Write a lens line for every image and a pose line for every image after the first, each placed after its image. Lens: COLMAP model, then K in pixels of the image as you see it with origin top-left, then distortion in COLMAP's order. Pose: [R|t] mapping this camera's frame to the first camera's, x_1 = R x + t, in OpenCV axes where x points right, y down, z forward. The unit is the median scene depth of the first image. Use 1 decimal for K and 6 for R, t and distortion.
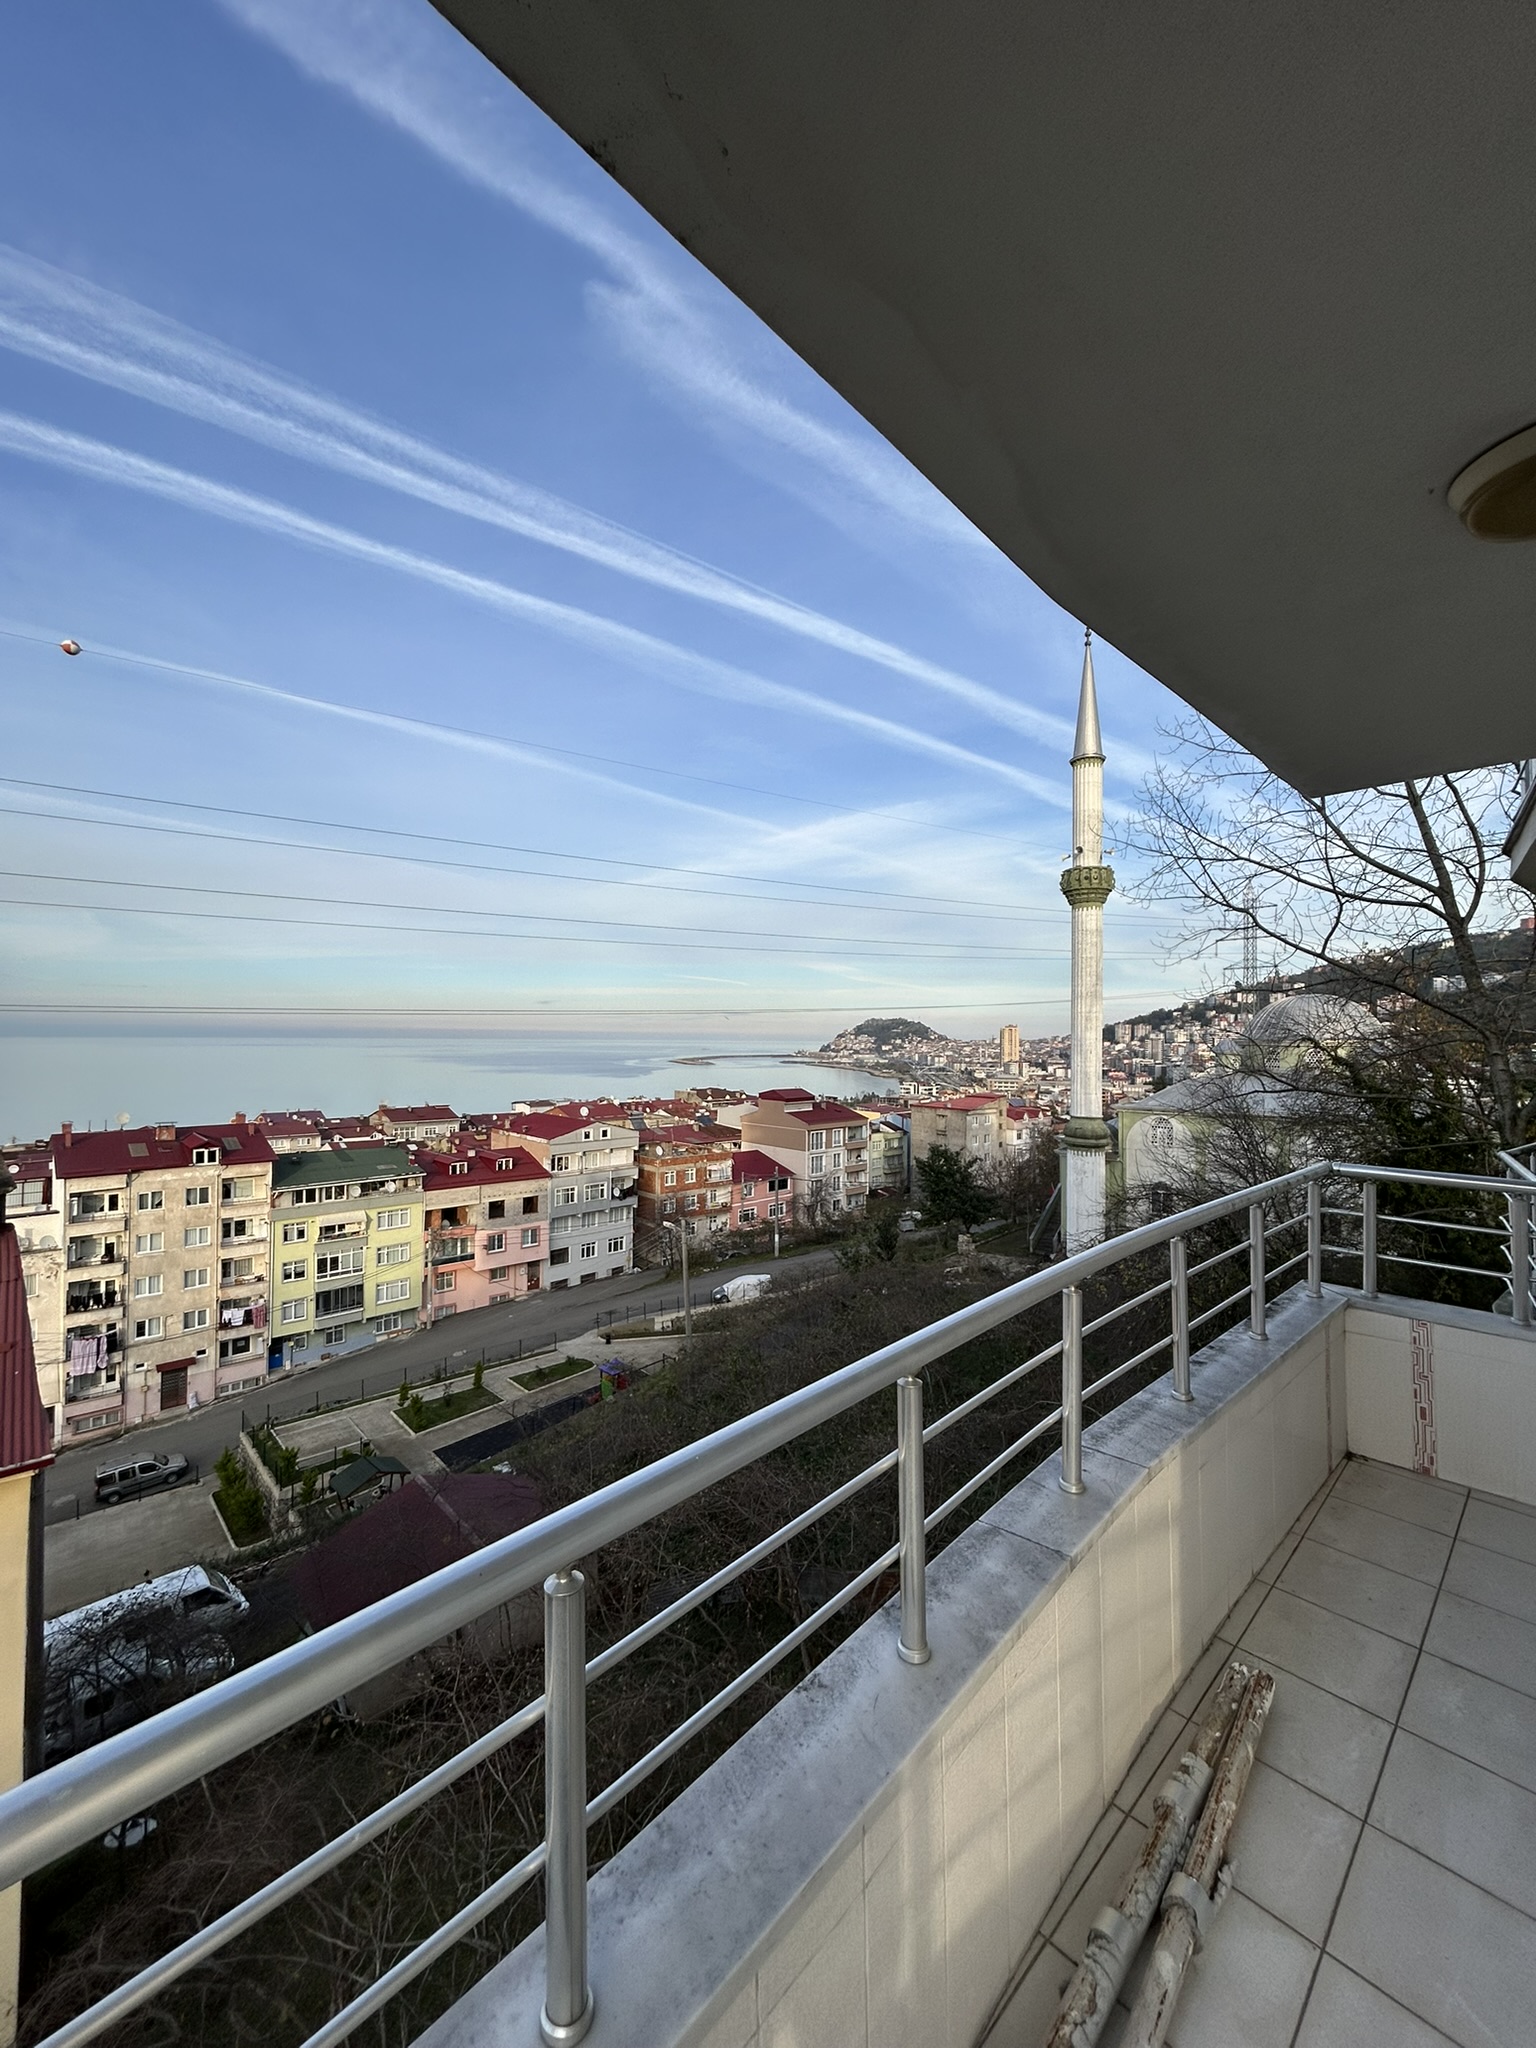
lens RADIAL K [[812.5, 0, 793.5], [0, 812.5, 1026.5], [0, 0, 1]] dist [0.000203, -0.001686]
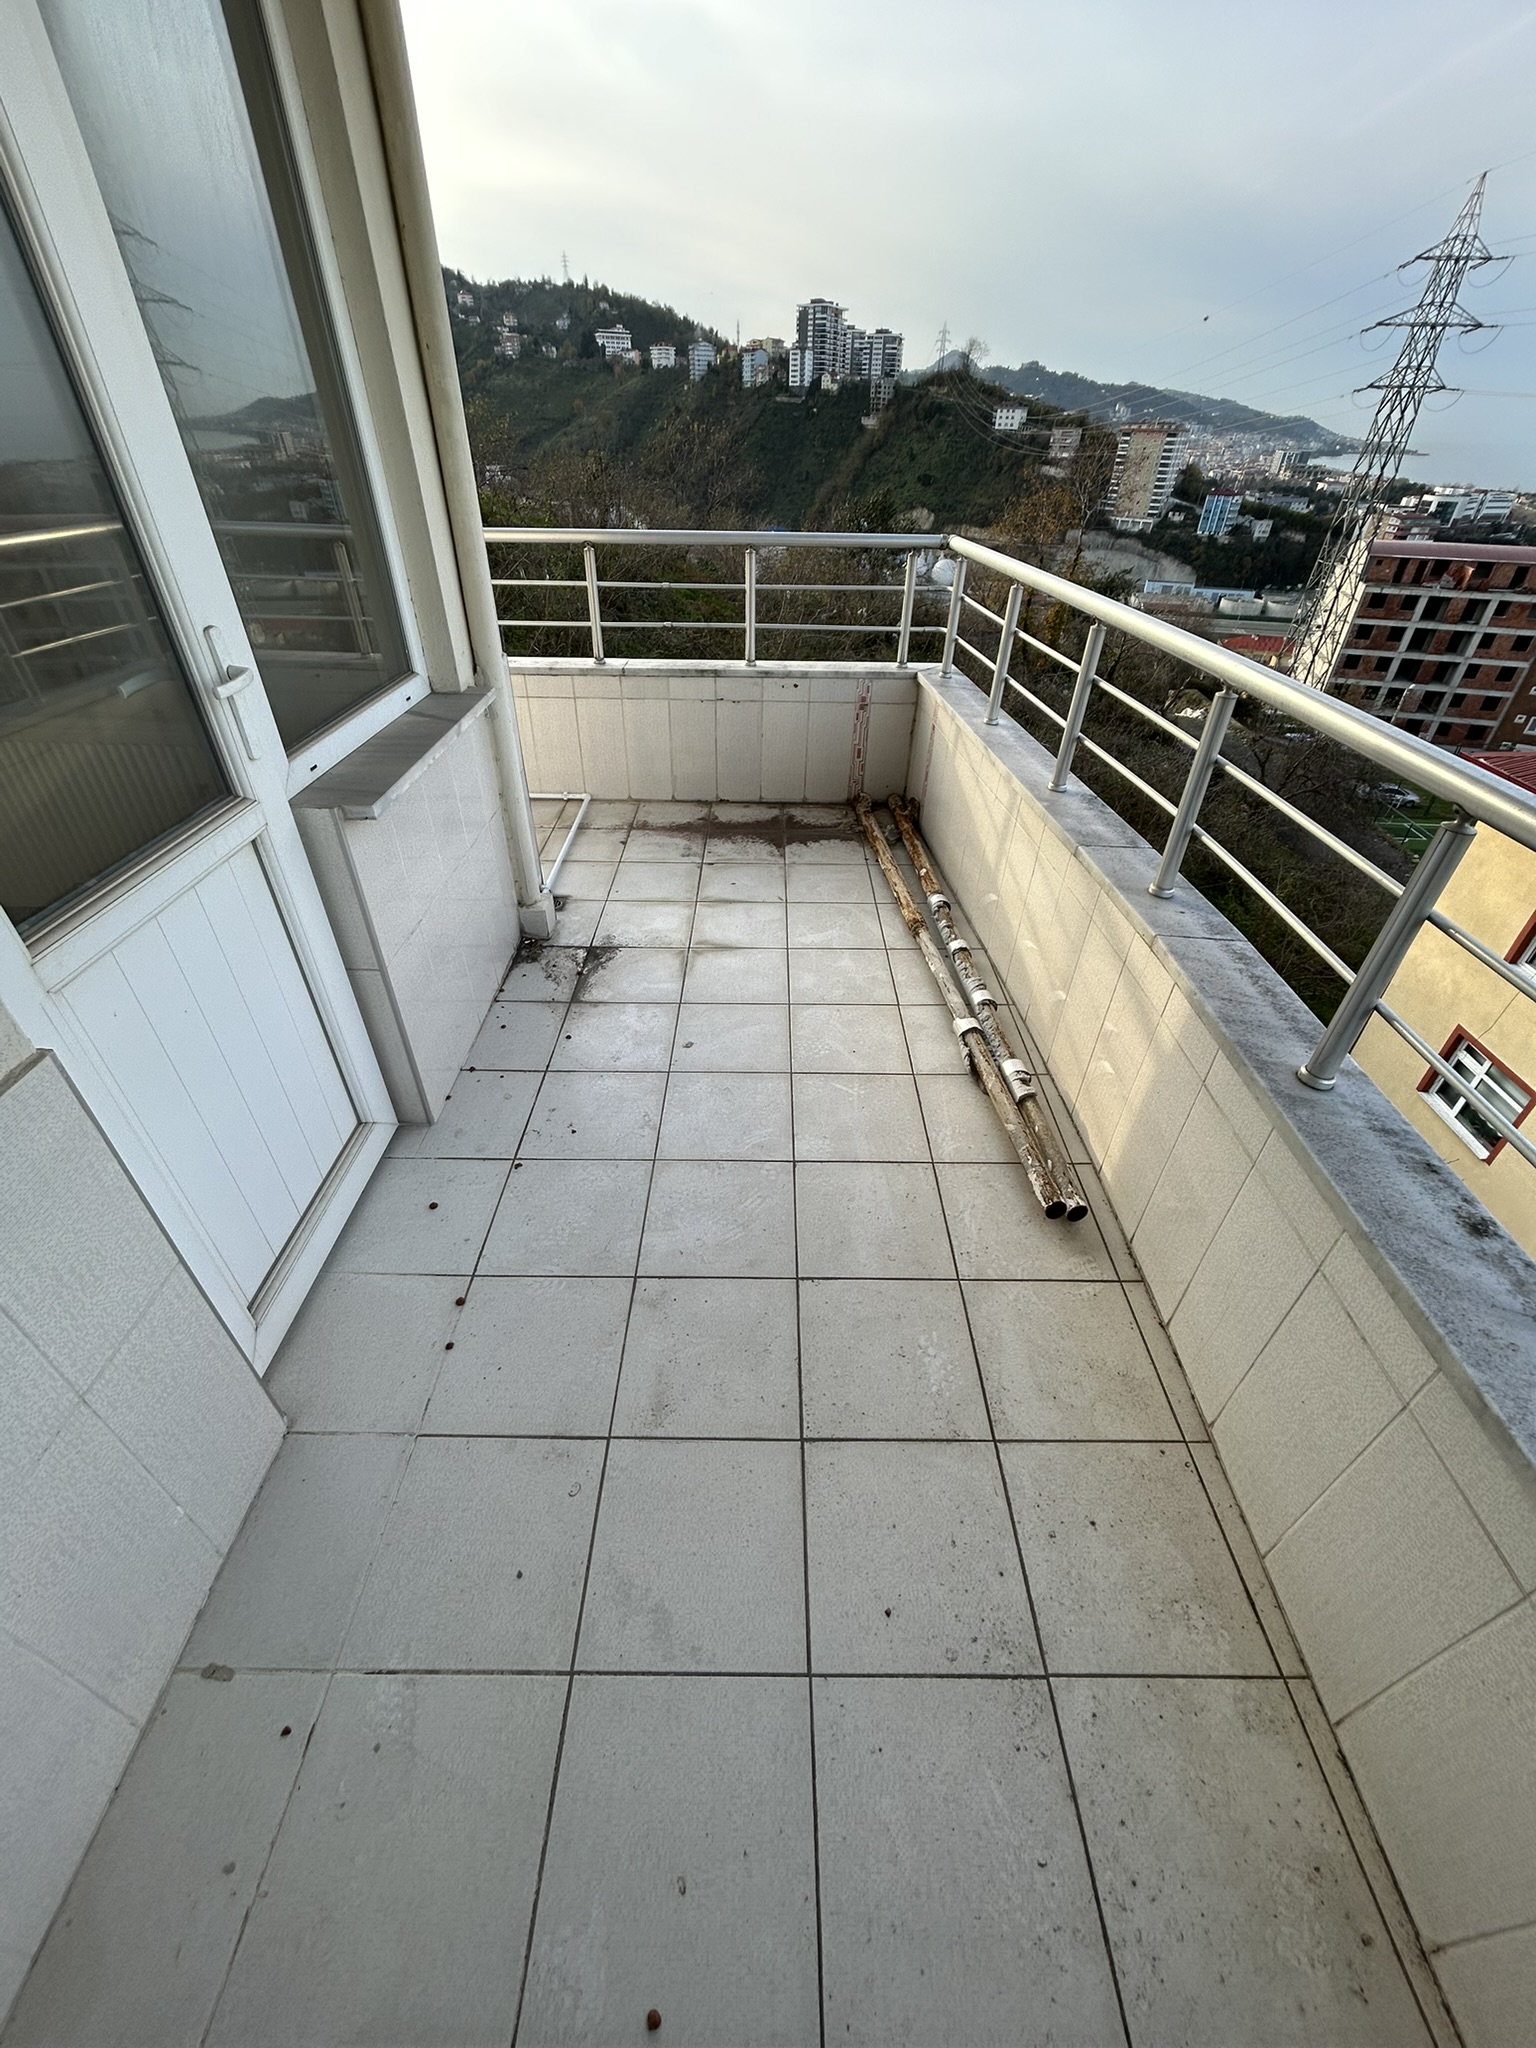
lens RADIAL K [[812.5, 0, 767.1], [0, 812.5, 1023.2], [0, 0, 1]] dist [0.000203, -0.001686]
pose [[-0.705712, 0.403156, -0.582611, 1.575516], [-0.010851, 0.816071, 0.577849, 0.125763], [0.708416, 0.414117, -0.571537, 1.504597]]
